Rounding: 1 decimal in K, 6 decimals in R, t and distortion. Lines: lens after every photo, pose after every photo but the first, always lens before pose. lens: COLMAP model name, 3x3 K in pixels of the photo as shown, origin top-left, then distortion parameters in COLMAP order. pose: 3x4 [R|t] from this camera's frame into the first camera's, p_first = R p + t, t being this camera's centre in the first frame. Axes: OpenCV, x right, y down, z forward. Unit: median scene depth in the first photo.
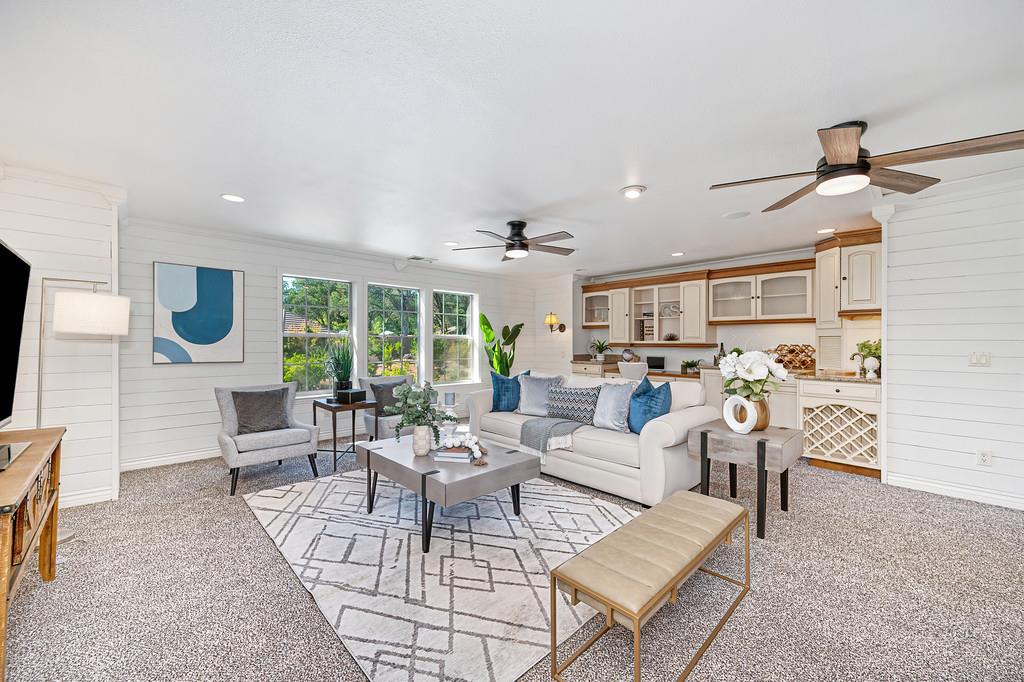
lens RADIAL K [[407.1, 0, 507.0], [0, 407.1, 342.6], [0, 0, 1]] dist [0.001449, 0.000124]
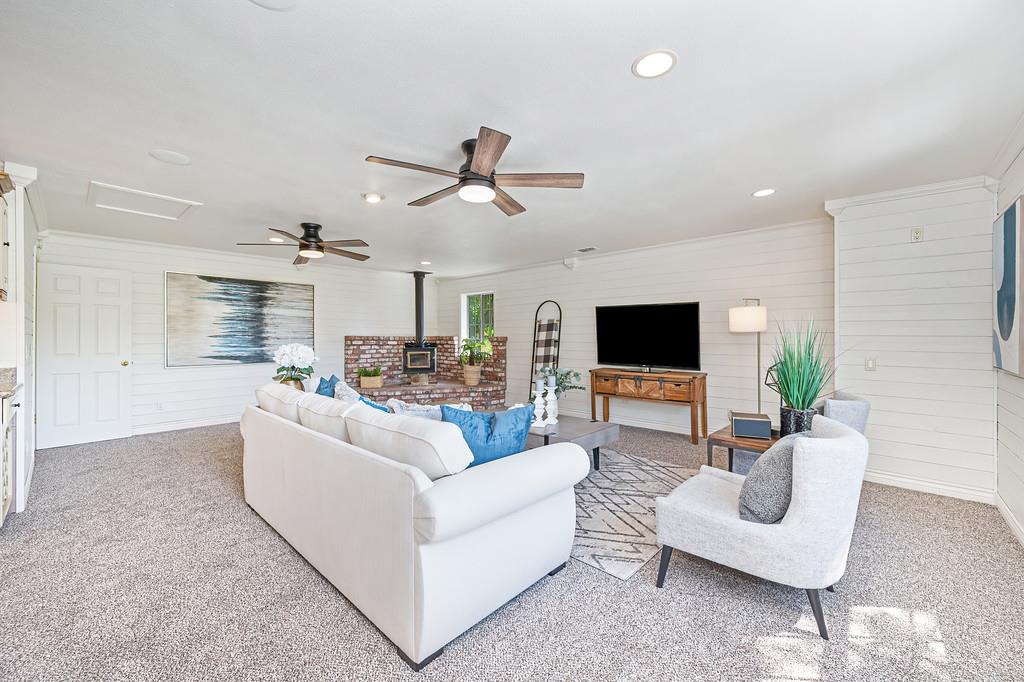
lens RADIAL K [[407.1, 0, 516.3], [0, 407.1, 340.6], [0, 0, 1]] dist [0.001449, 0.000124]
pose [[-0.995976, -0.001072, -0.089616, 0.017637], [-0.002060, 0.999938, 0.010932, -0.001431], [0.089598, 0.011072, -0.995916, 1.333595]]
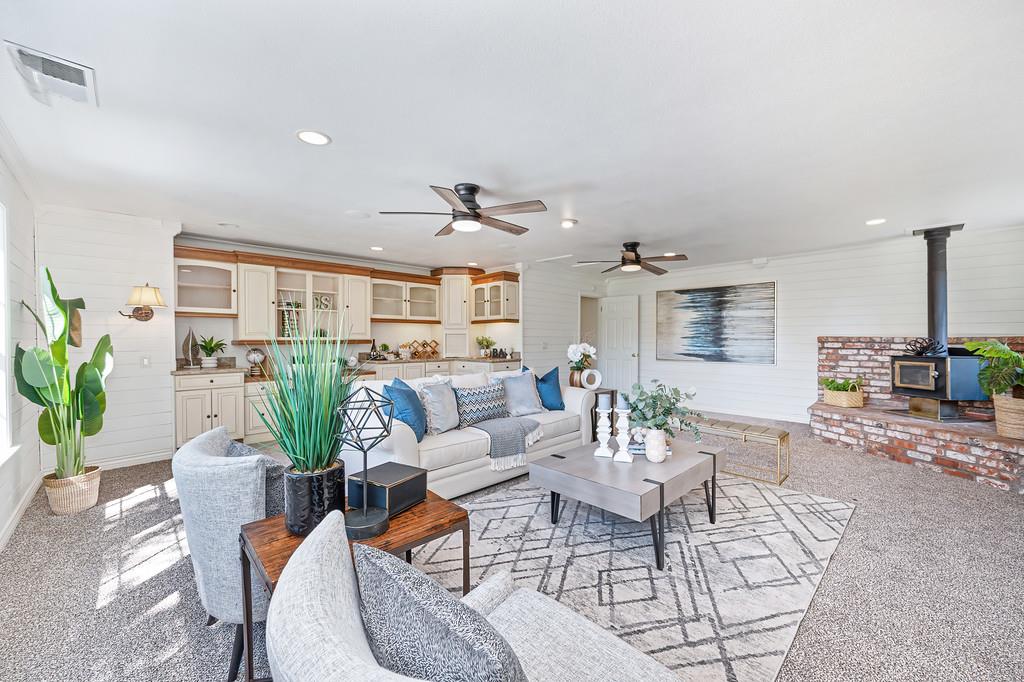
lens RADIAL K [[407.1, 0, 516.5], [0, 407.1, 342.5], [0, 0, 1]] dist [0.001449, 0.000124]
pose [[-0.032896, -0.013156, 0.999372, -0.631310], [0.003817, 0.999904, 0.013289, -0.003120], [-0.999451, 0.004252, -0.032843, 0.761960]]
